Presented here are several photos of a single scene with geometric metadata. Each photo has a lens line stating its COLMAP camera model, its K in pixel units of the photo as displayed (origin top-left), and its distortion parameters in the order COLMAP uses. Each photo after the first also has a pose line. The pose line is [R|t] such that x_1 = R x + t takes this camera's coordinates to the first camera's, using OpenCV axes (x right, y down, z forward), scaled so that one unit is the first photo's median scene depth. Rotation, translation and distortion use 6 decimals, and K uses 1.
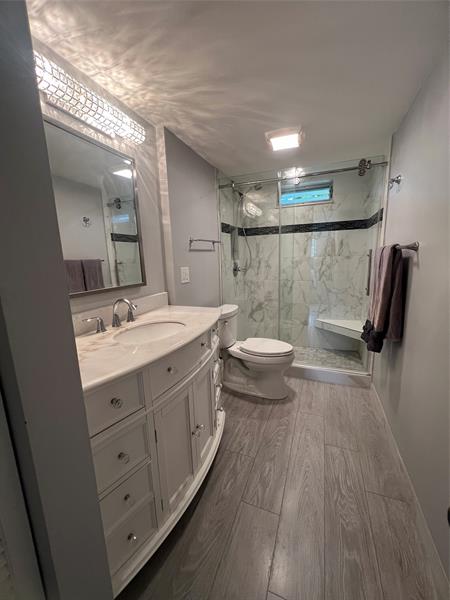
lens RADIAL K [[240.5, 0, 223.5], [0, 240.5, 300.2], [0, 0, 1]] dist [-0.001389, -0.000194]
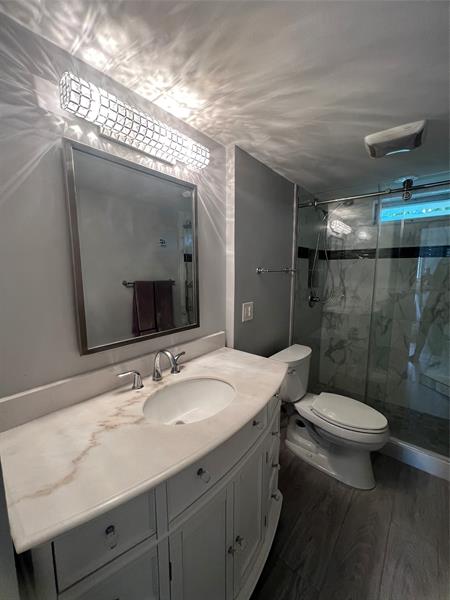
lens RADIAL K [[240.5, 0, 223.5], [0, 240.5, 300.2], [0, 0, 1]] dist [-0.001389, -0.000194]
pose [[0.951015, 0.071490, -0.300764, 0.010129], [-0.085324, 0.995803, -0.033097, -0.093987], [0.297136, 0.057138, 0.953124, 0.135762]]
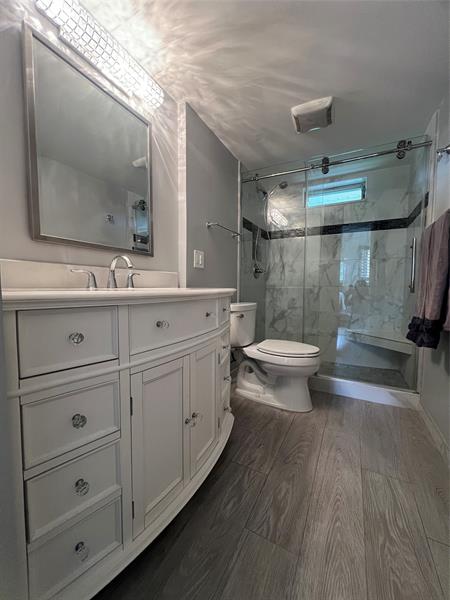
lens RADIAL K [[240.5, 0, 223.5], [0, 240.5, 300.2], [0, 0, 1]] dist [-0.001389, -0.000194]
pose [[0.993965, 0.044664, -0.100192, 0.027482], [-0.056137, 0.991803, -0.114784, 0.129484], [0.094244, 0.119716, 0.988325, 0.102776]]
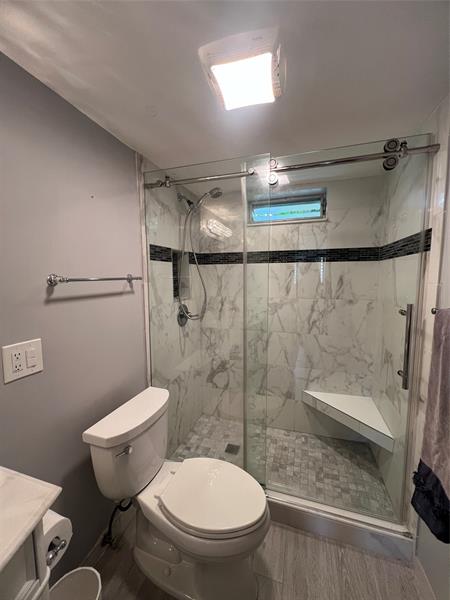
lens RADIAL K [[240.5, 0, 223.5], [0, 240.5, 300.2], [0, 0, 1]] dist [-0.001389, -0.000194]
pose [[0.997241, 0.017087, 0.072243, 0.148312], [-0.011229, 0.996672, -0.080734, -0.156106], [-0.073382, 0.079700, 0.994114, 0.453844]]
